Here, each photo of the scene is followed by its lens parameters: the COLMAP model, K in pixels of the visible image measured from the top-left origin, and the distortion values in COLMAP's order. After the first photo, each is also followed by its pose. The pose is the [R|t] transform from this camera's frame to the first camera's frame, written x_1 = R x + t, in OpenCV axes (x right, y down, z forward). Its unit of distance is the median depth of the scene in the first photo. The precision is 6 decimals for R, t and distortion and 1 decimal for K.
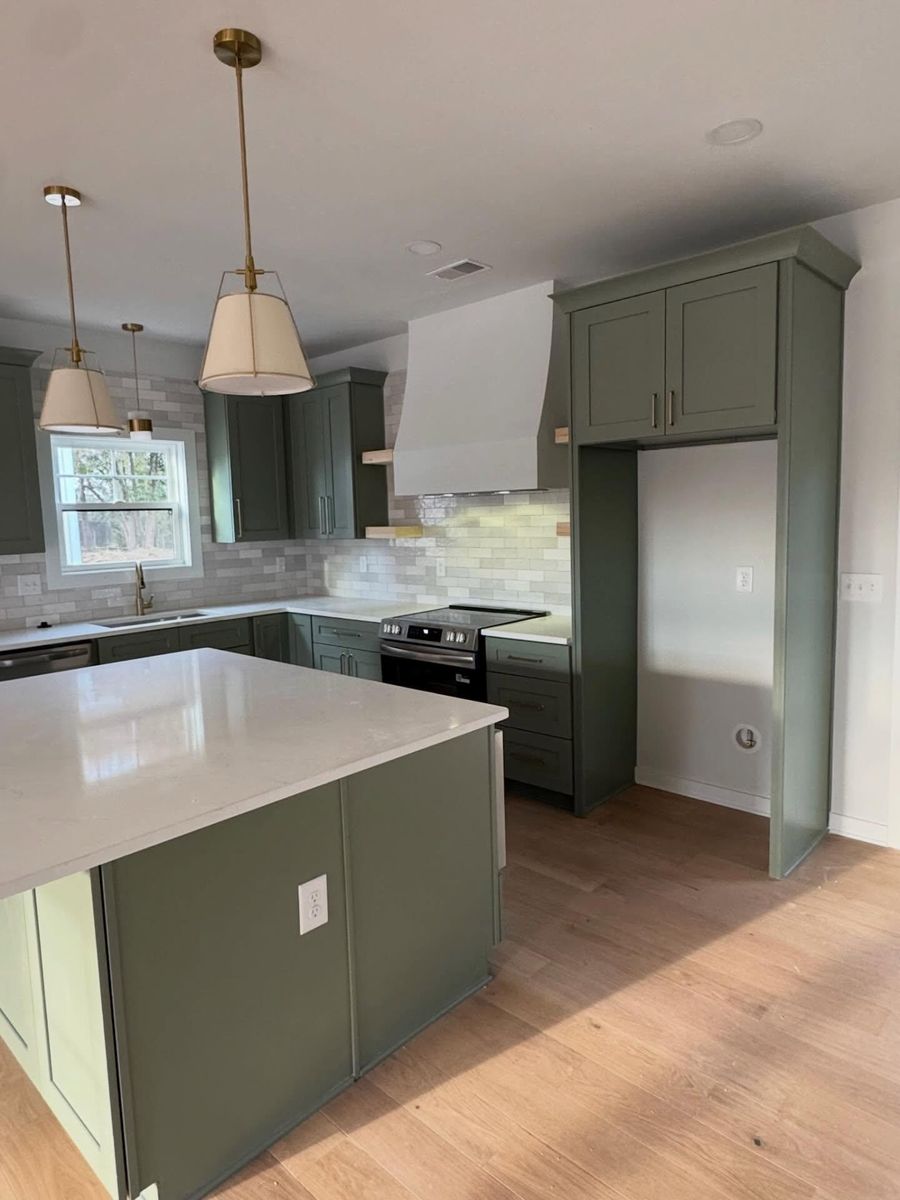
lens RADIAL K [[745.9, 0, 451.0], [0, 745.9, 604.2], [0, 0, 1]] dist [-0.001704, 0.000558]
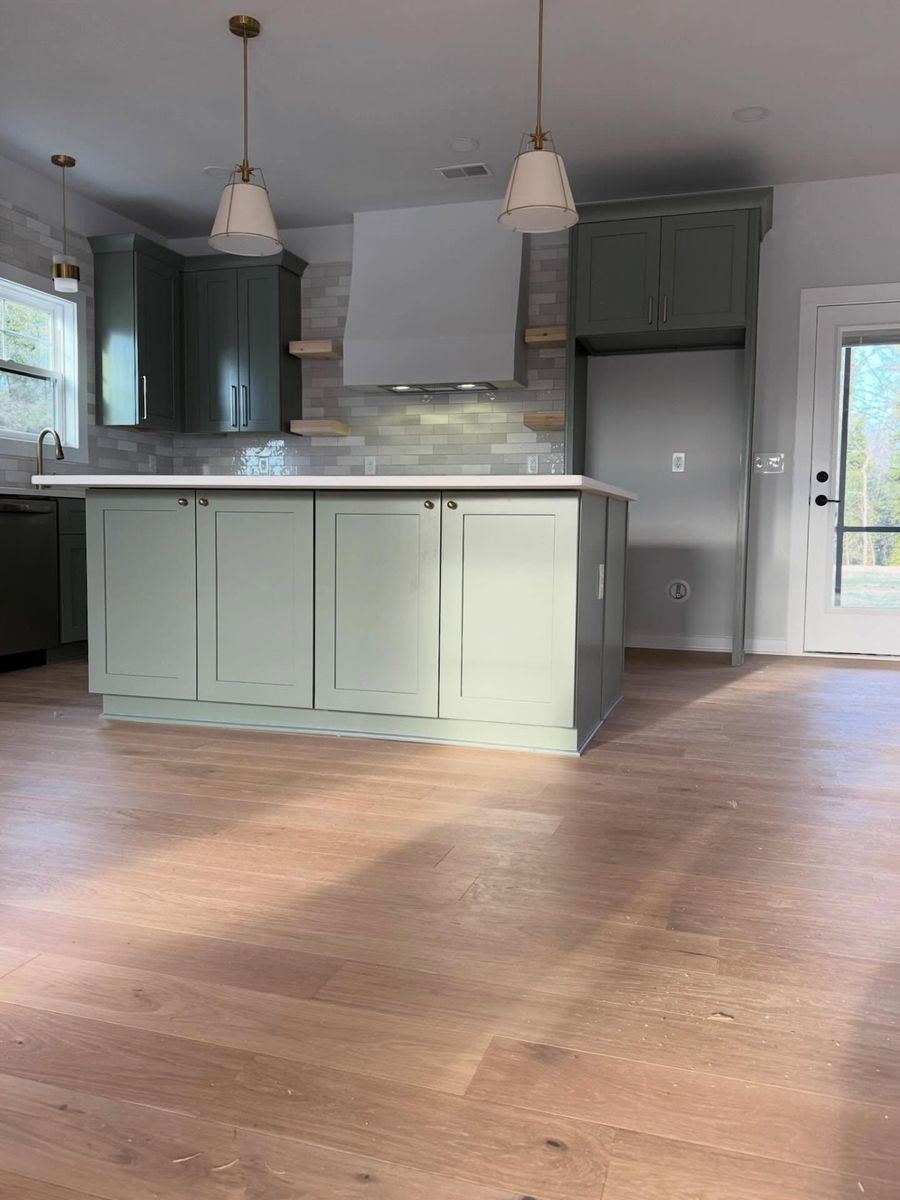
lens RADIAL K [[959.7, 0, 455.3], [0, 959.7, 605.4], [0, 0, 1]] dist [0.071504, -0.096878]
pose [[0.898260, 0.006132, 0.439422, -0.468500], [0.013813, 0.999015, -0.042178, 0.189983], [-0.439248, 0.043956, 0.897290, -0.189766]]
